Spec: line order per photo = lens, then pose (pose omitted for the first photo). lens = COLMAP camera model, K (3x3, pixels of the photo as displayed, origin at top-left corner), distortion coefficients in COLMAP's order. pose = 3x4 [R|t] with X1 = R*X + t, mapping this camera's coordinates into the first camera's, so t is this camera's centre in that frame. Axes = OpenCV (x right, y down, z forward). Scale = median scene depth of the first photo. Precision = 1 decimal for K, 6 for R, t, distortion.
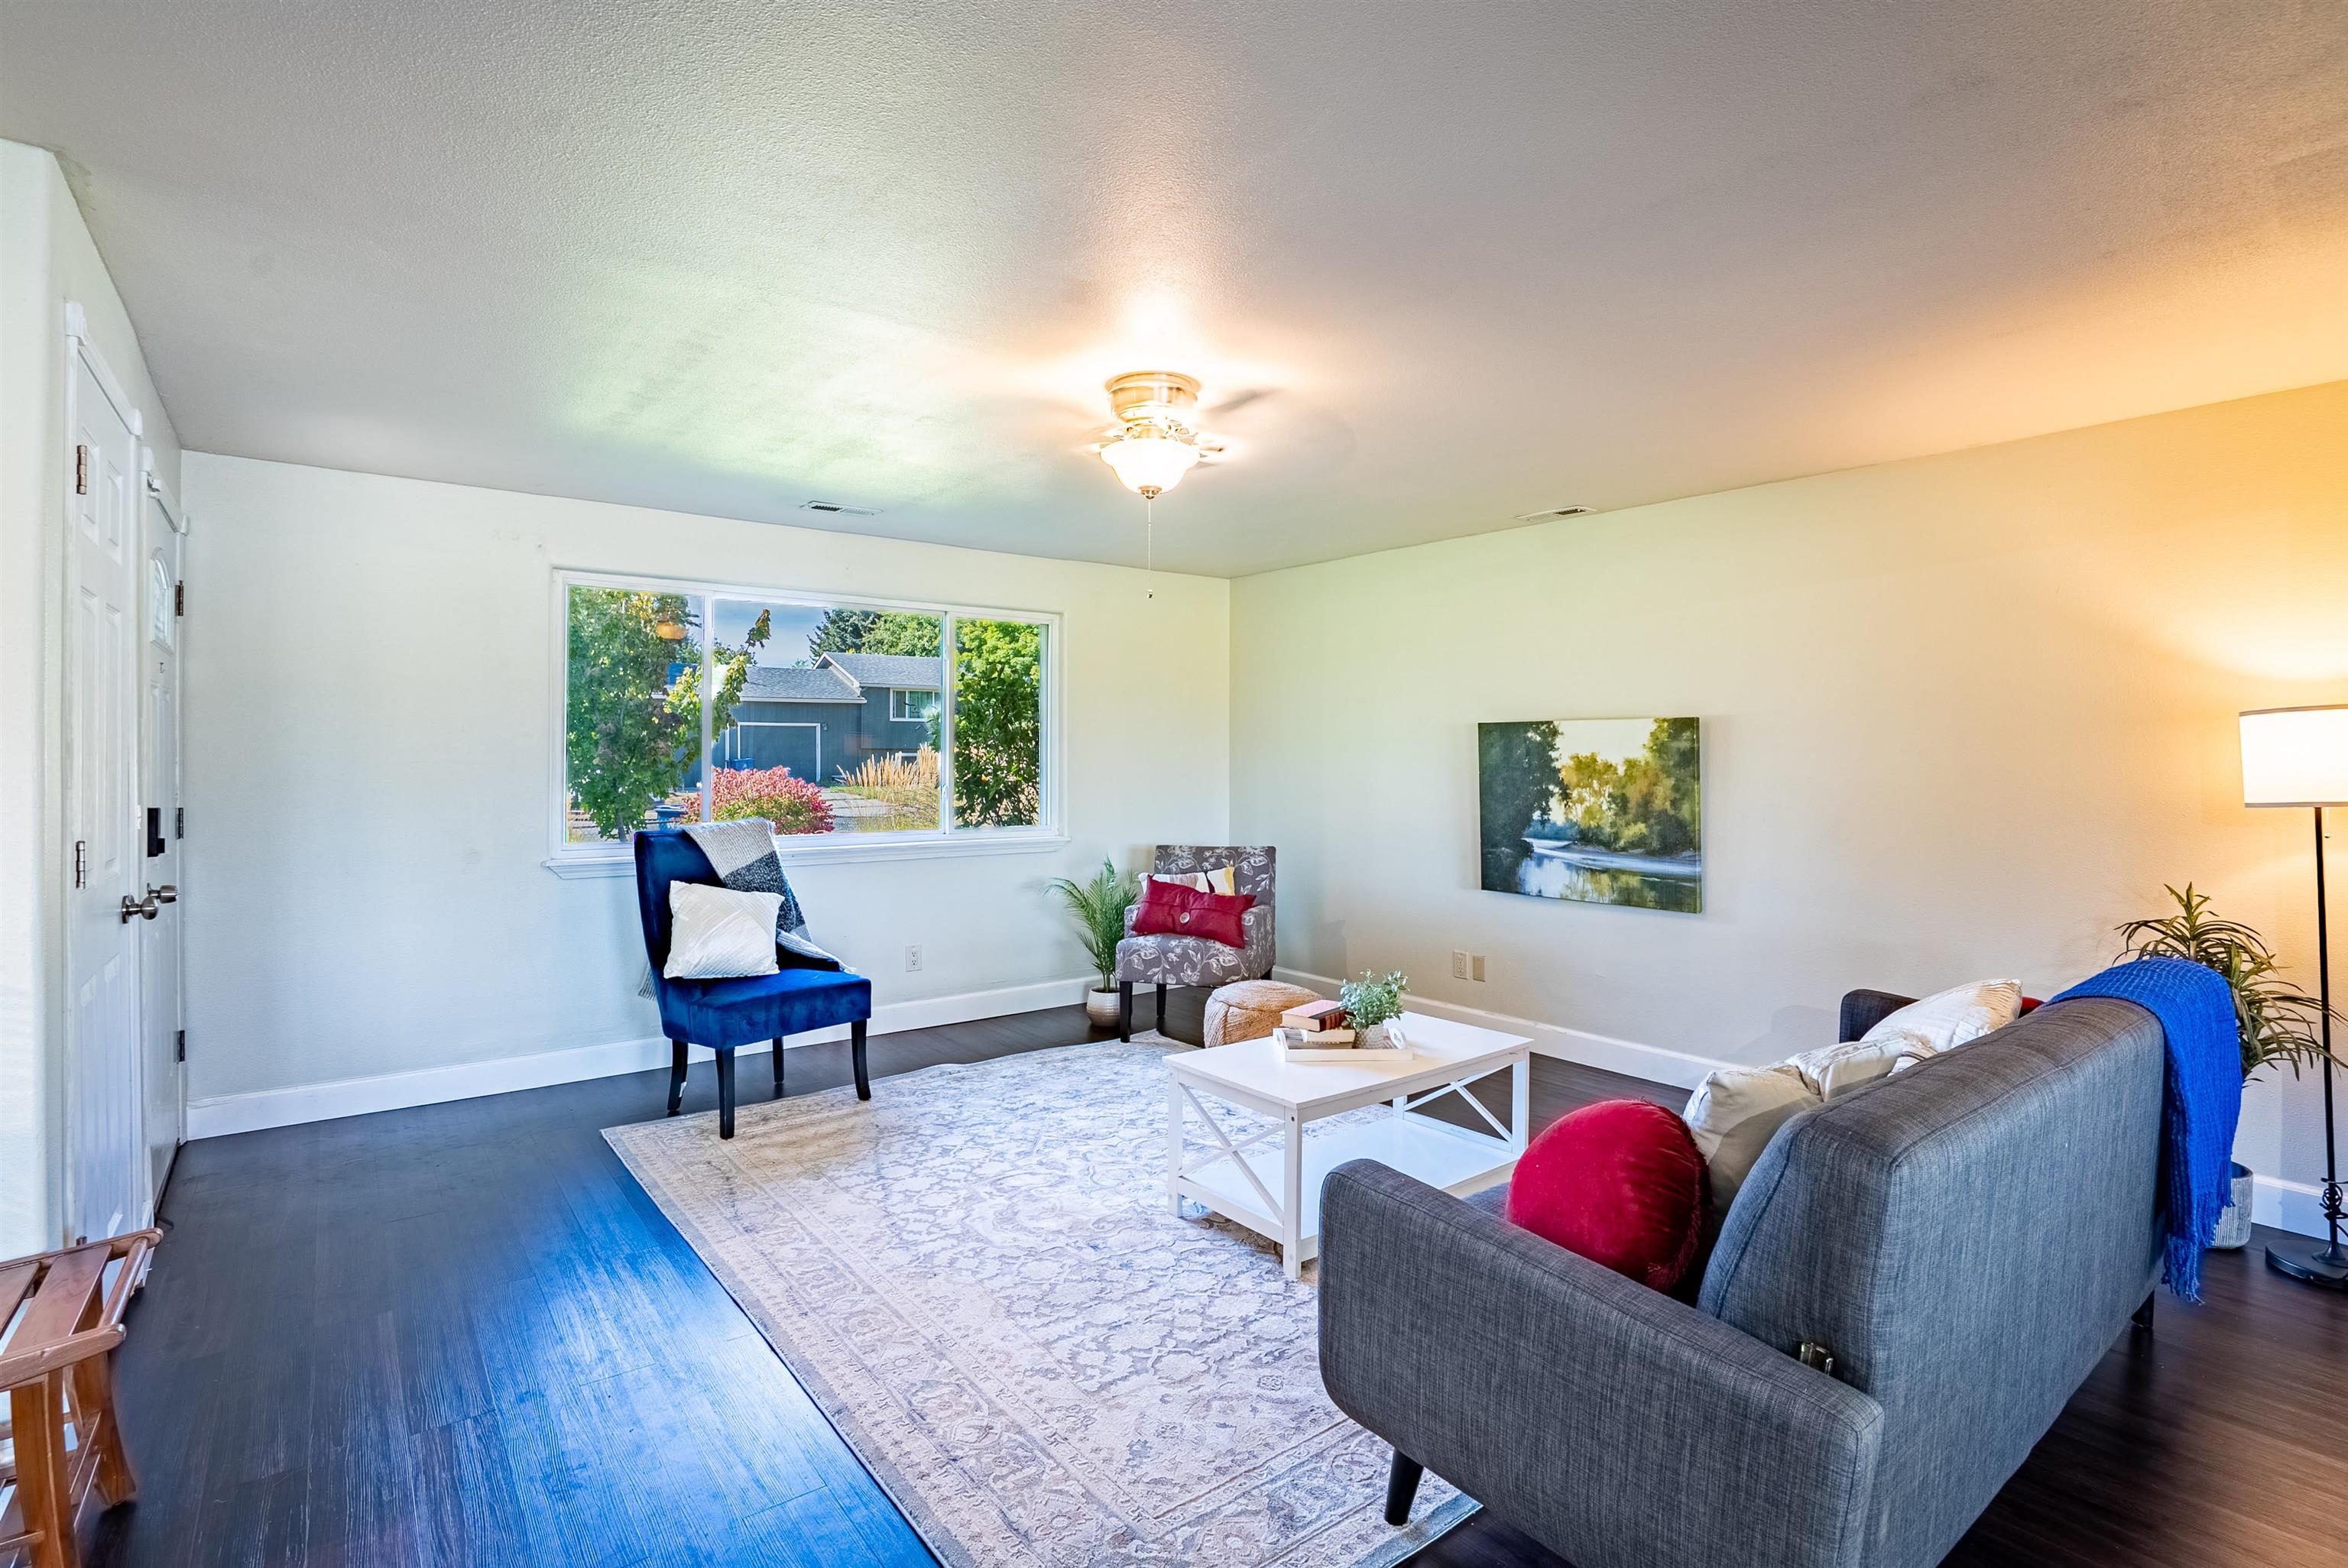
lens RADIAL K [[1149.2, 0, 1168.8], [0, 1149.2, 773.5], [0, 0, 1]] dist [-0.050366, 0.016396]
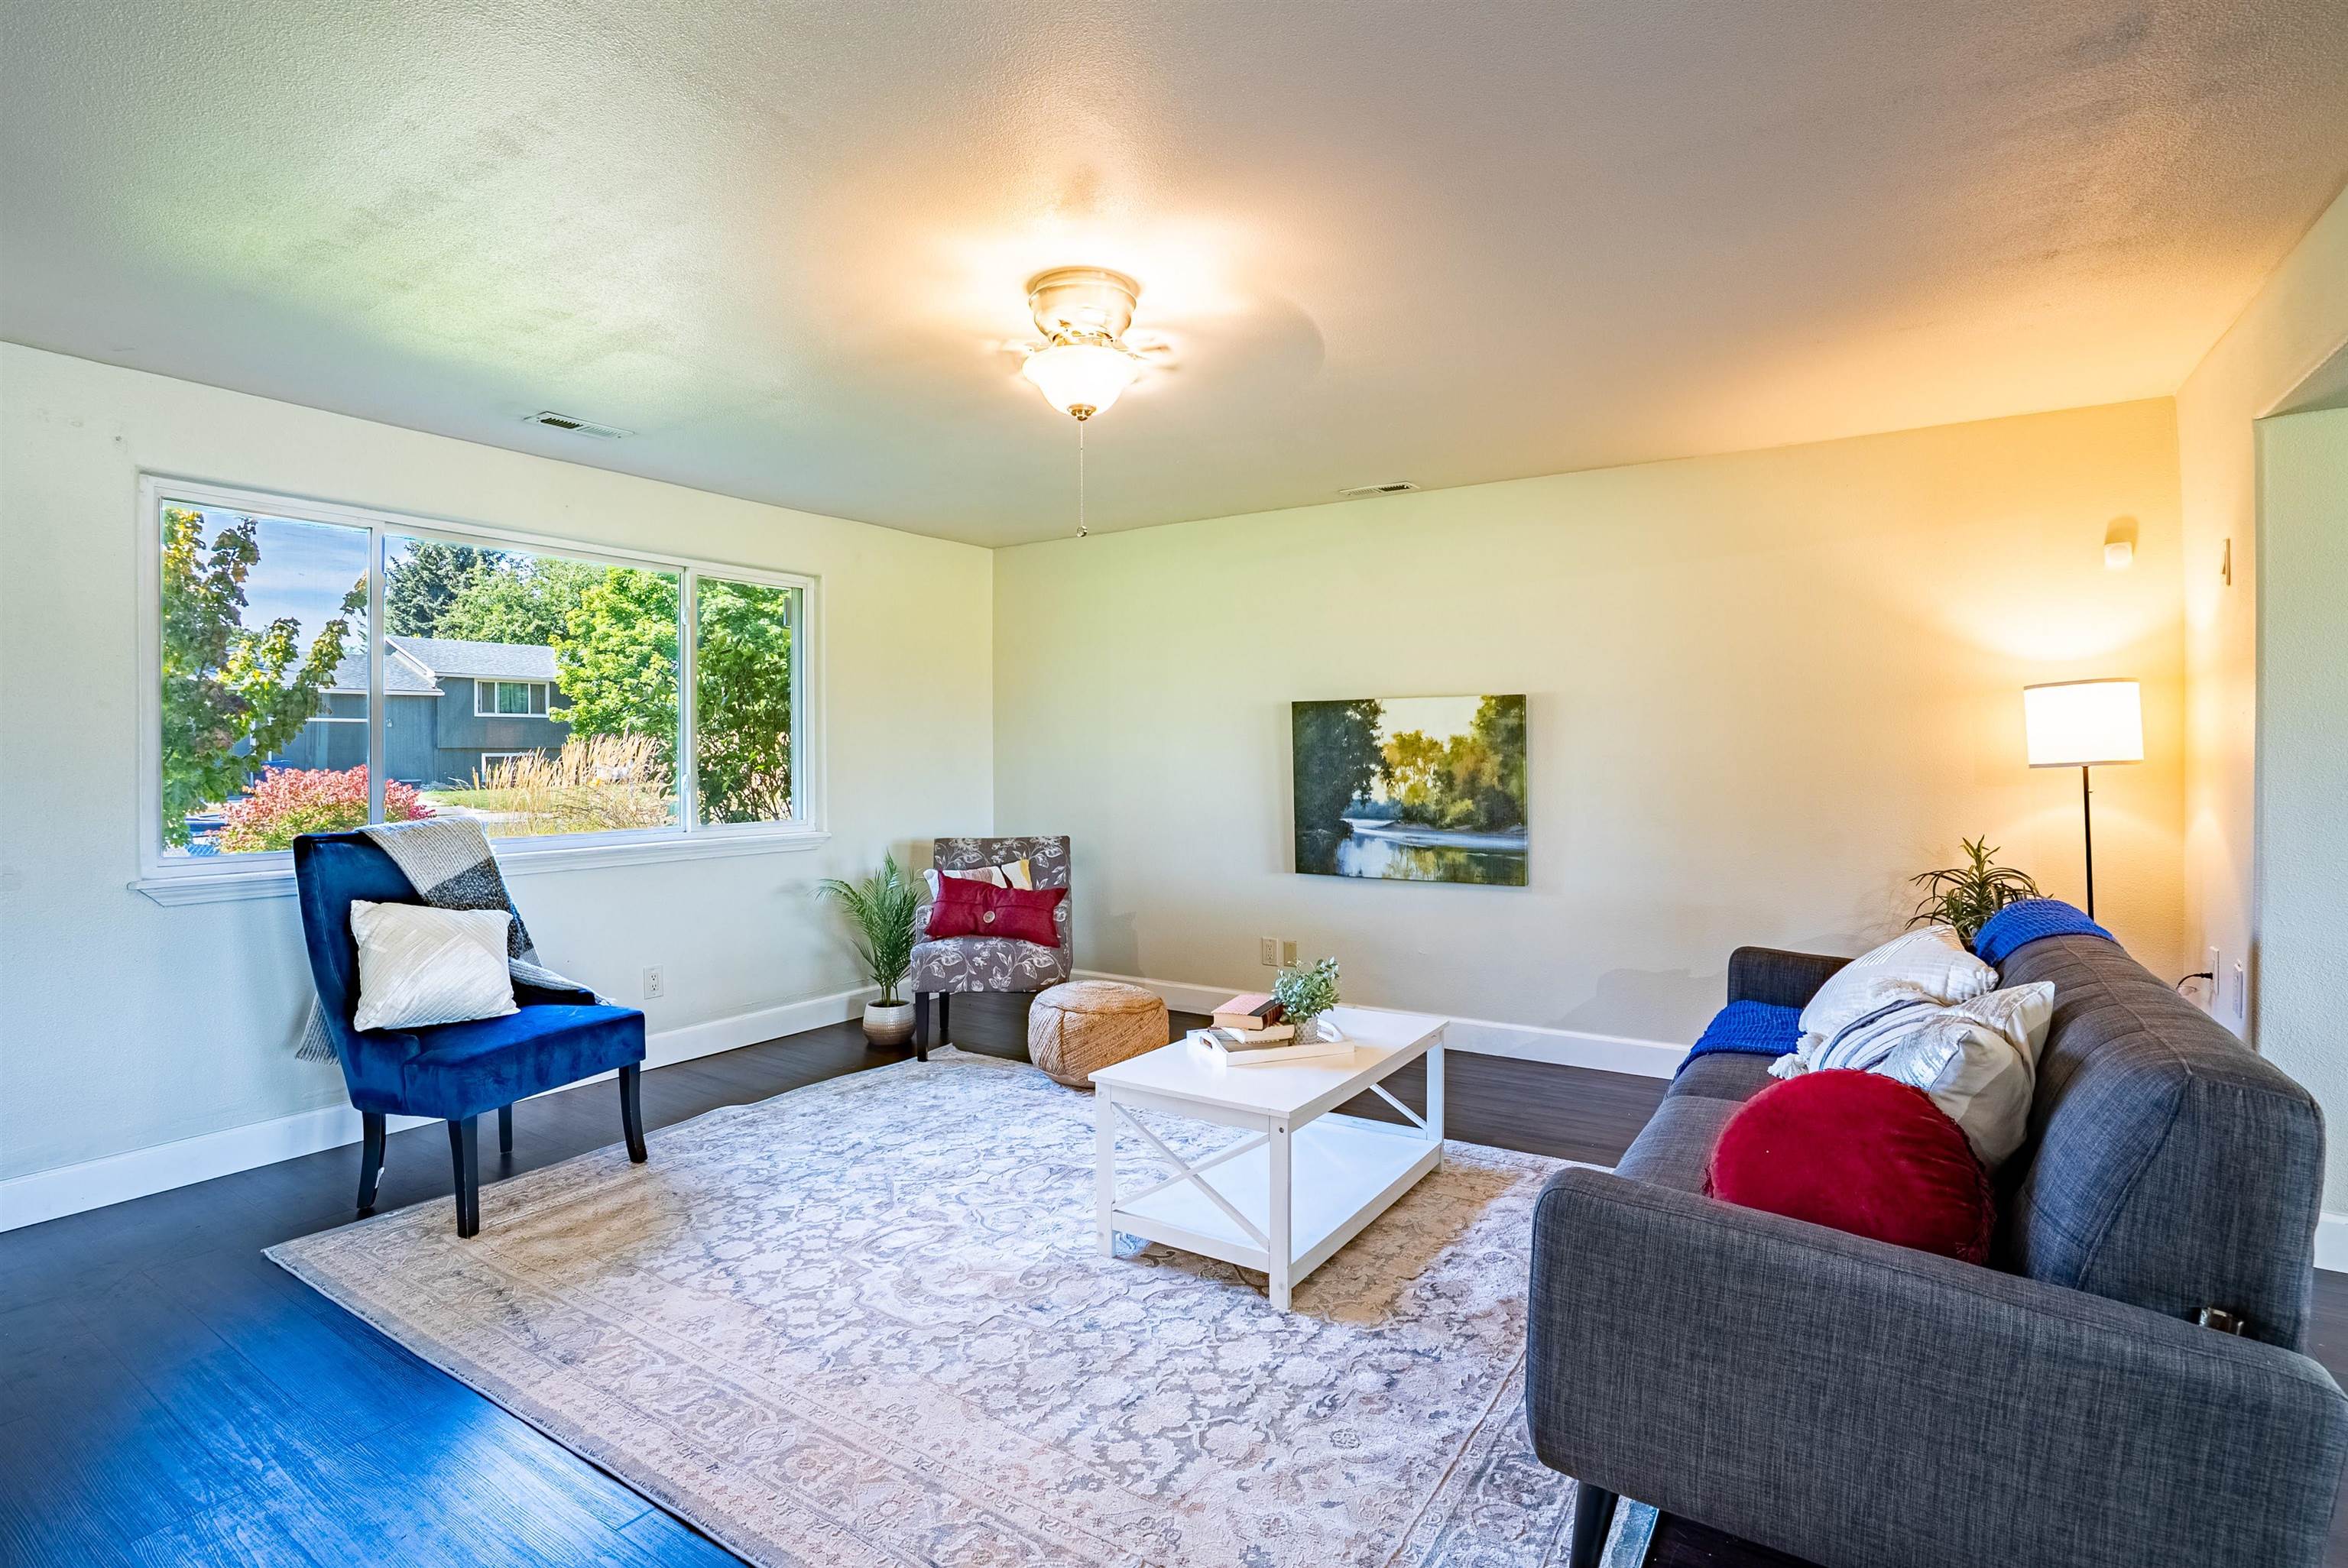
lens RADIAL K [[1149.2, 0, 1191.2], [0, 1149.2, 777.0], [0, 0, 1]] dist [-0.050366, 0.016396]
pose [[0.943777, -0.012397, 0.330350, -0.177347], [0.011019, 0.999921, 0.006041, 0.016889], [-0.330399, -0.002061, 0.943839, 0.136779]]
